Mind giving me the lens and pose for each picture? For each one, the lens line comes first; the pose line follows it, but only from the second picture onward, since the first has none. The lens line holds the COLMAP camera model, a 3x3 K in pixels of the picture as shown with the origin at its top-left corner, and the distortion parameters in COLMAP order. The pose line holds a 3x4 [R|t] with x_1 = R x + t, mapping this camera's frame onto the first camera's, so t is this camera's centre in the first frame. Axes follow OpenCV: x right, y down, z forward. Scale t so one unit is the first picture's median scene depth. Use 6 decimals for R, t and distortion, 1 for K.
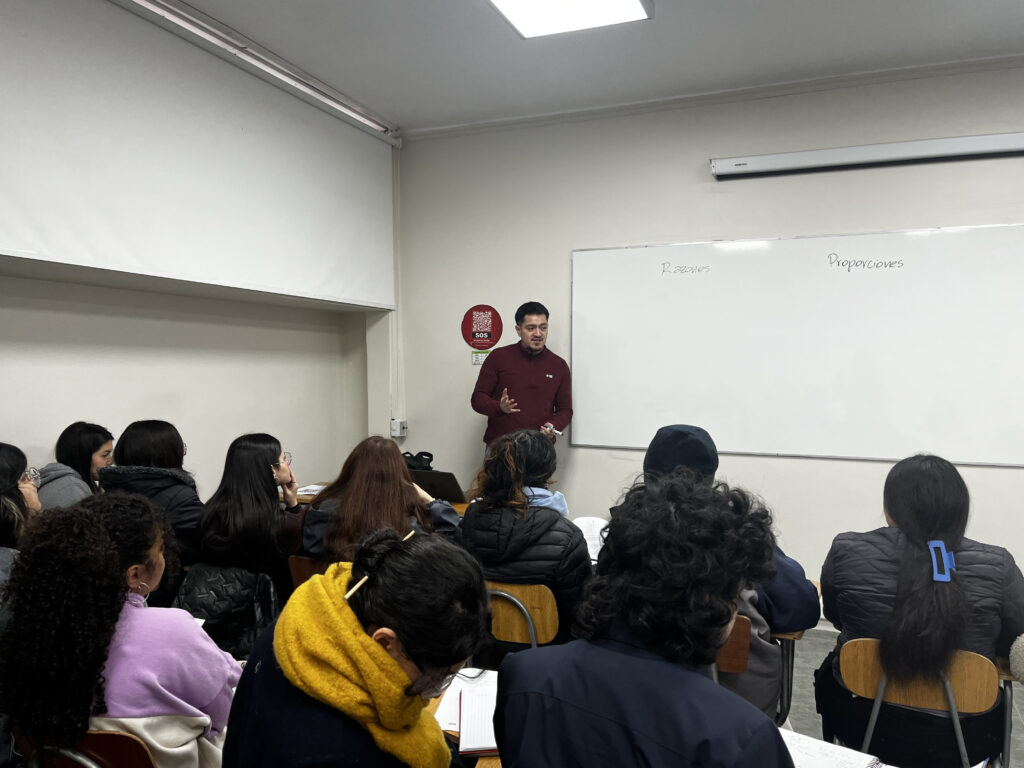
lens RADIAL K [[779.3, 0, 512.0], [0, 779.3, 384.0], [0, 0, 1]] dist [0.005734, -0.000213]
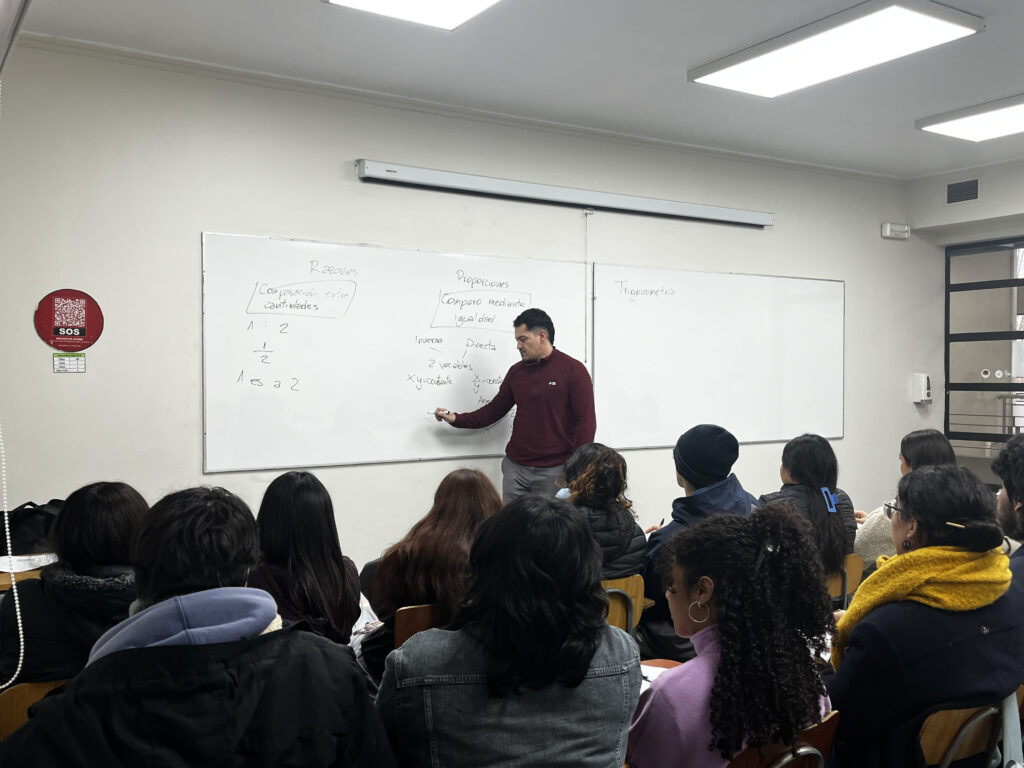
lens RADIAL K [[950.2, 0, 512.0], [0, 950.2, 384.0], [0, 0, 1]] dist [0.012763, 0.003787]
pose [[0.557957, -0.013408, 0.829762, -0.617041], [0.016716, 0.999848, 0.004916, -0.013355], [-0.829702, 0.011128, 0.558096, 0.195218]]
